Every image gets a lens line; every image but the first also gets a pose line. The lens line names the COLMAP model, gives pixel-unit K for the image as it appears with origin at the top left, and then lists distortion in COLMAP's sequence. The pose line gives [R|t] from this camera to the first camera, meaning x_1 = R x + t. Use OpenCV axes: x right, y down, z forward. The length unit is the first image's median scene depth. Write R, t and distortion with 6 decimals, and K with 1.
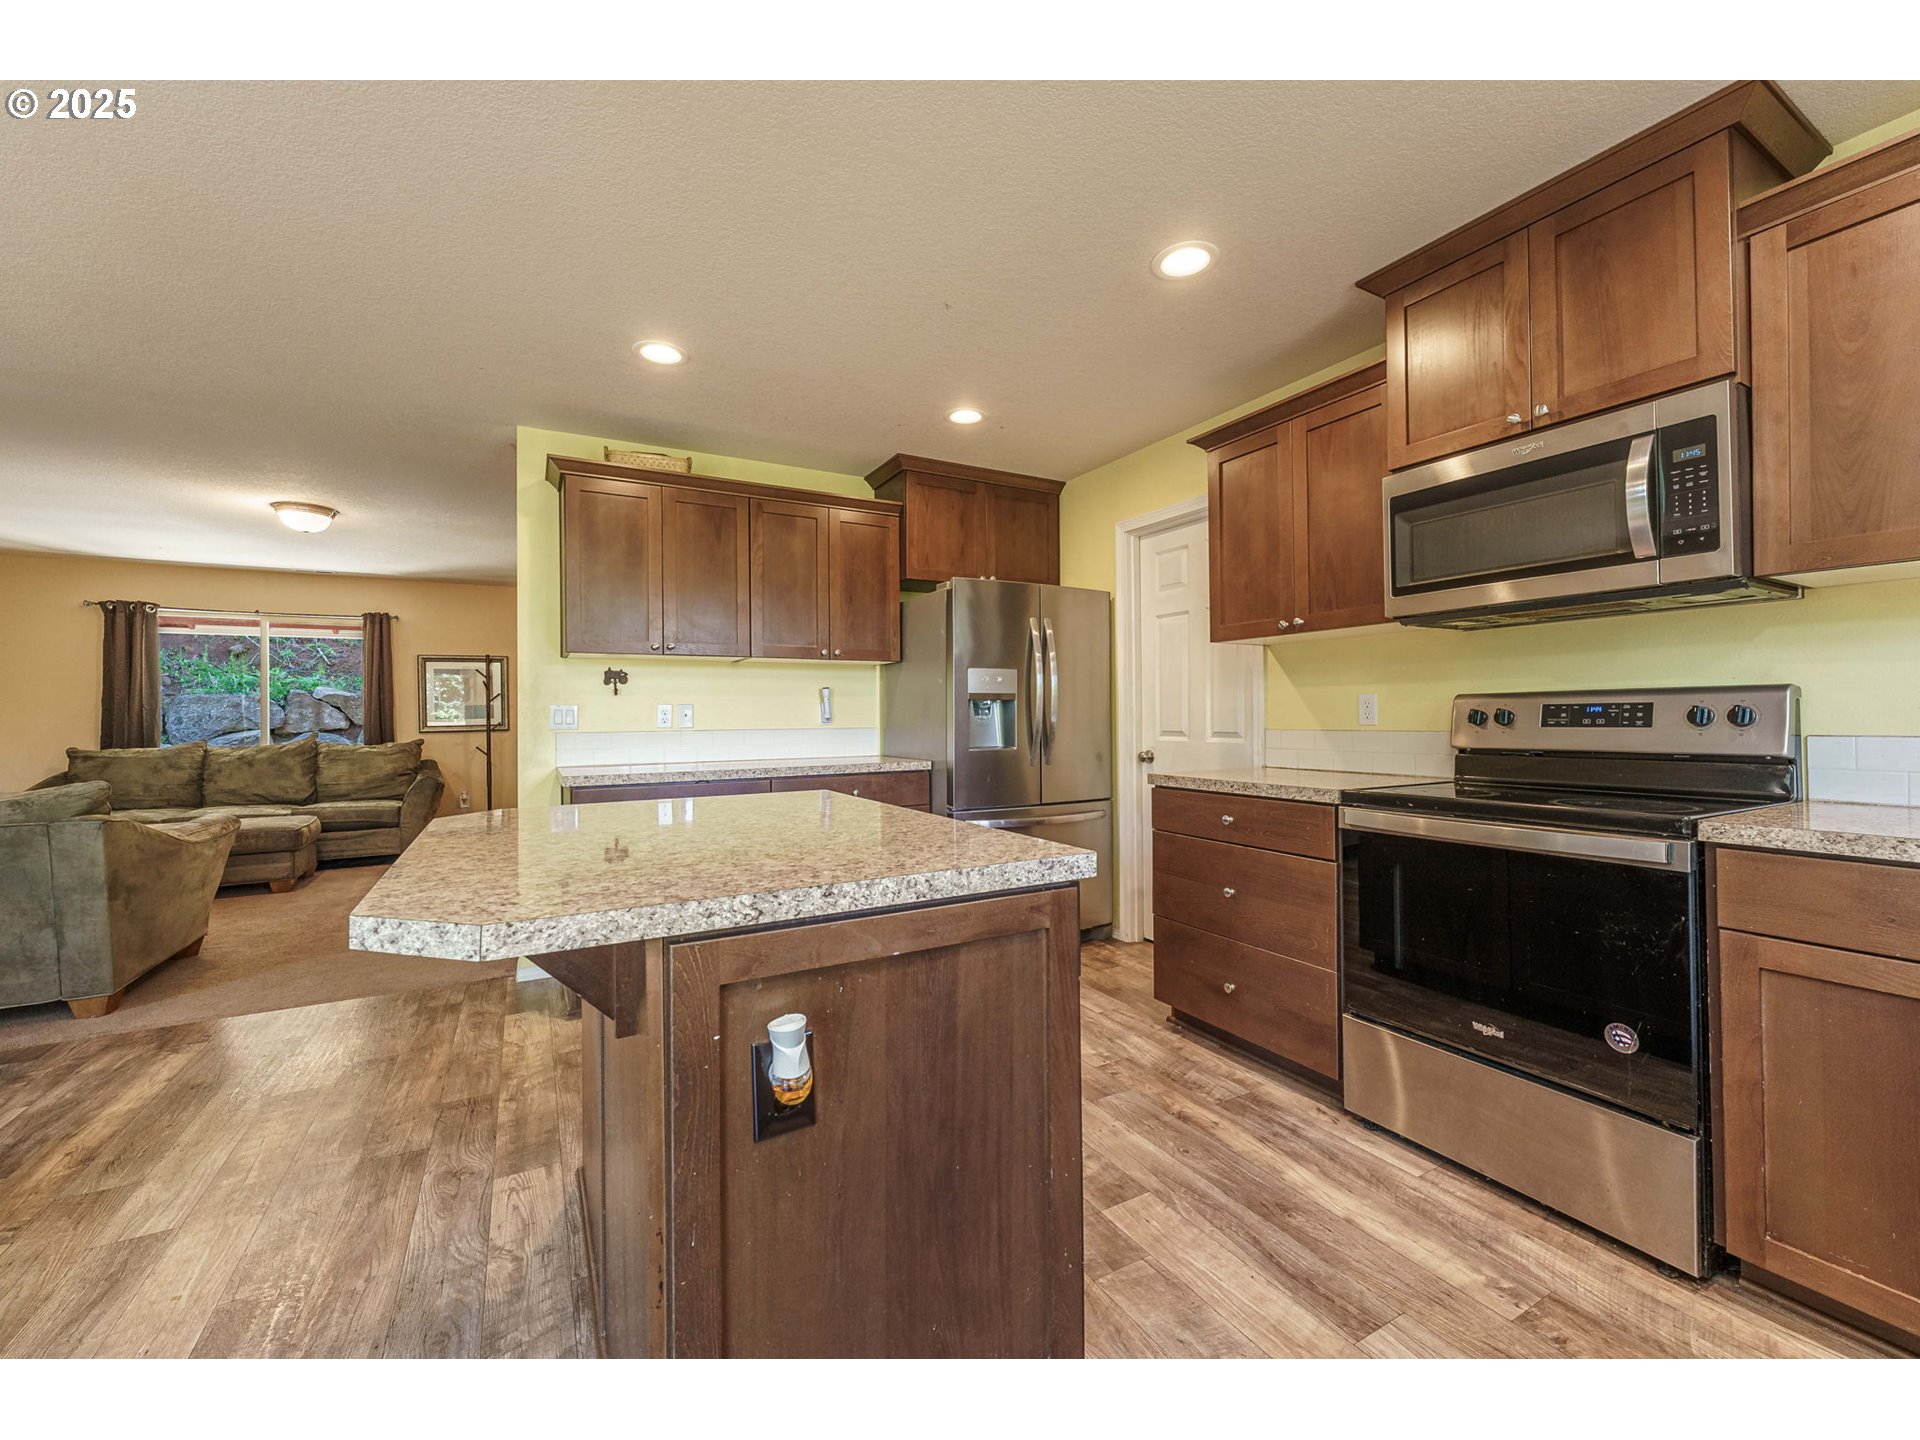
lens RADIAL K [[747.9, 0, 964.5], [0, 747.9, 714.1], [0, 0, 1]] dist [-0.000531, -0.000297]
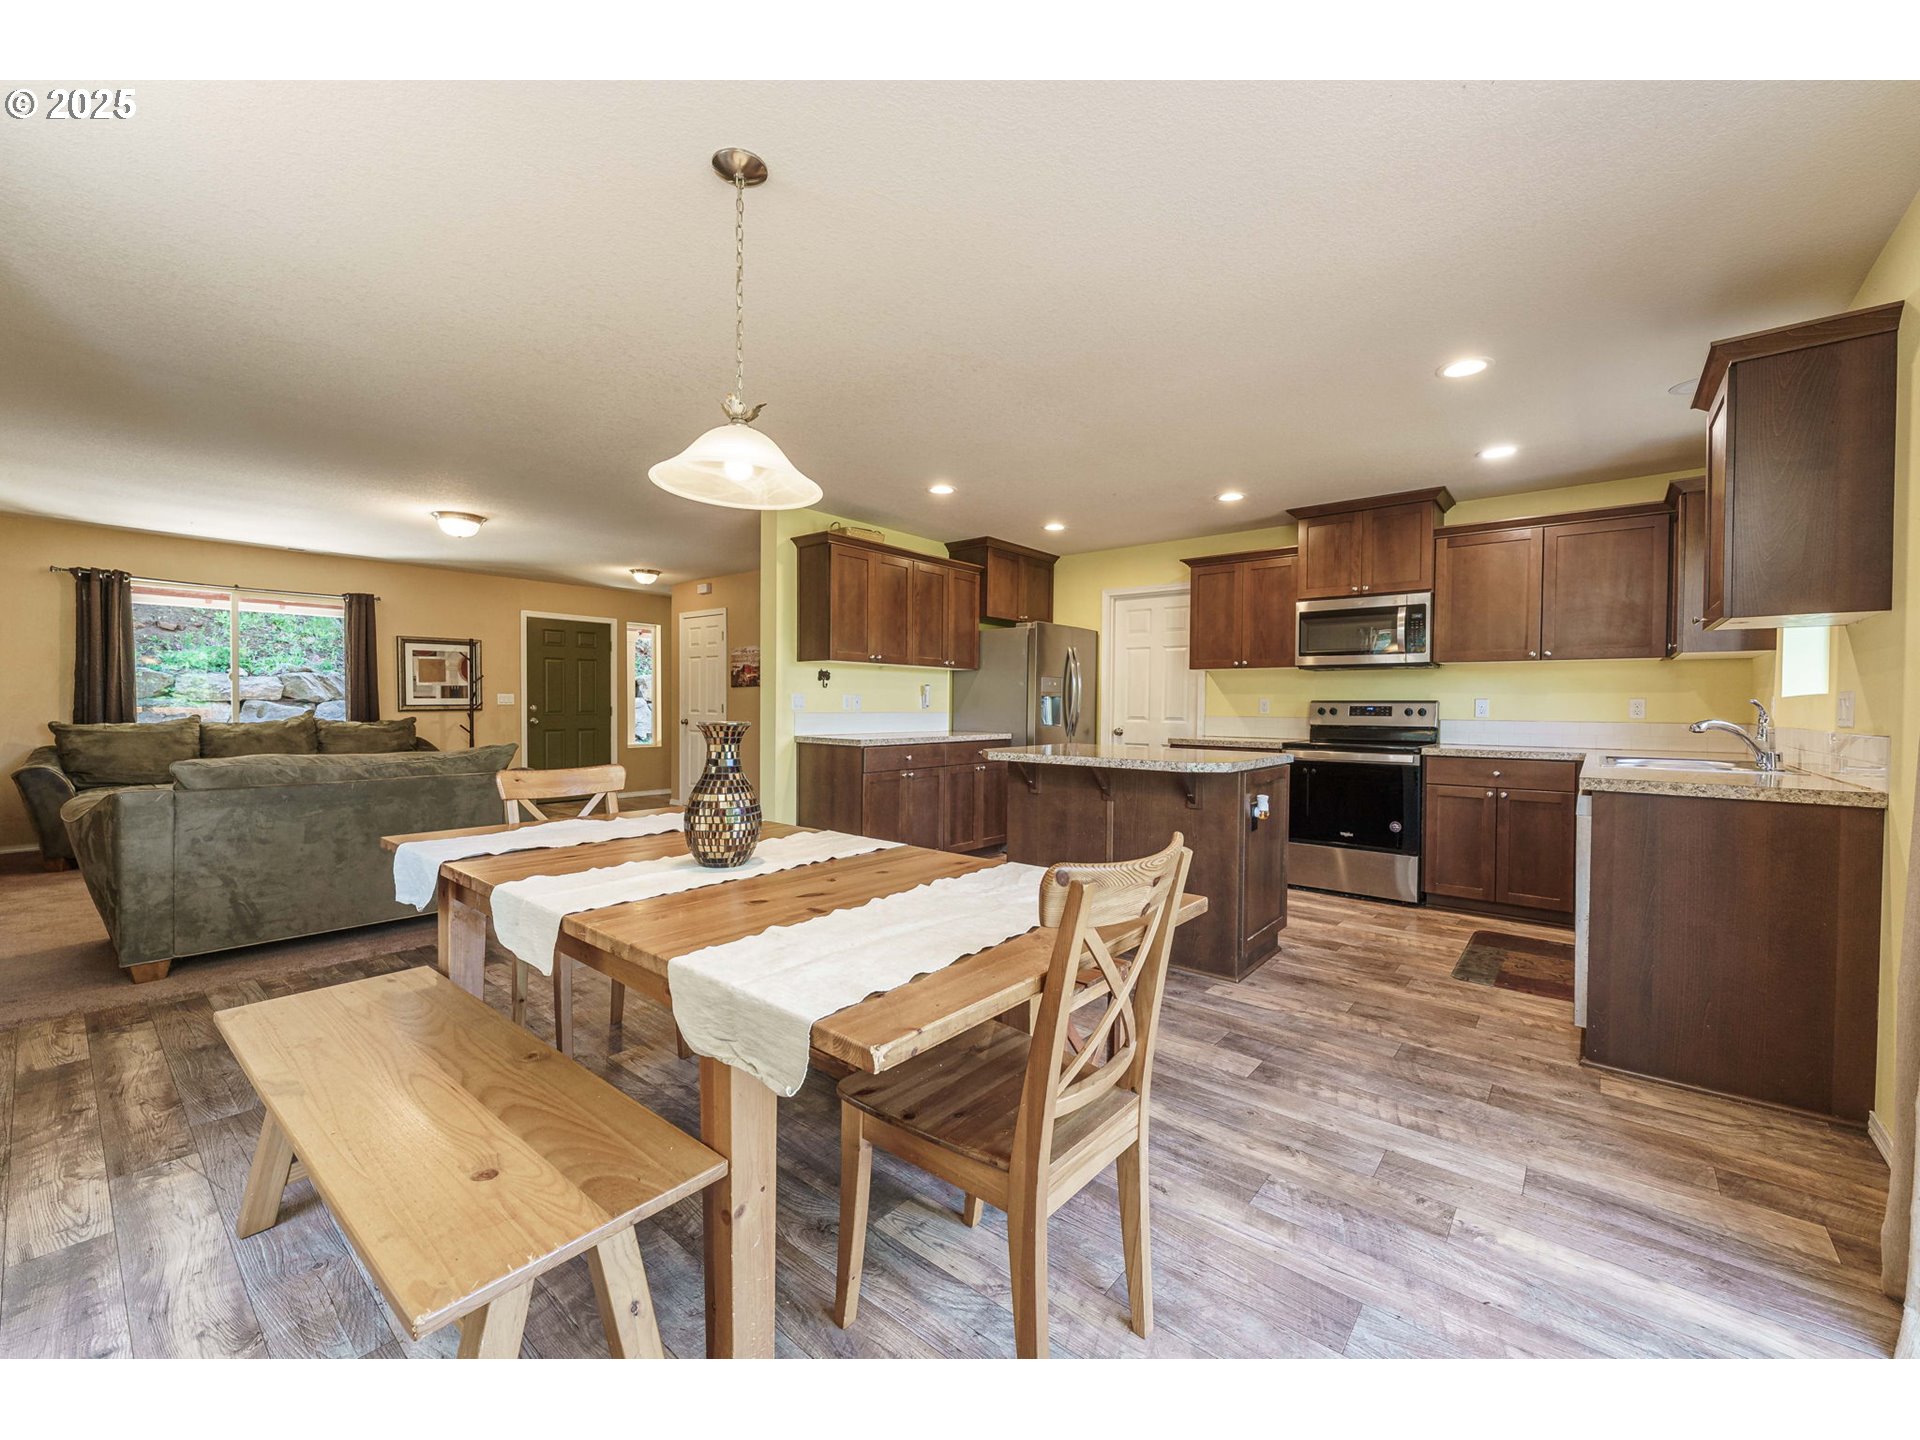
lens RADIAL K [[772.6, 0, 910.7], [0, 772.6, 723.2], [0, 0, 1]] dist [0.000538, -0.000054]
pose [[0.940086, 0.008731, 0.340826, -0.990352], [-0.018439, 0.999511, 0.025255, 0.003732], [-0.340438, -0.030027, 0.939787, -0.594293]]
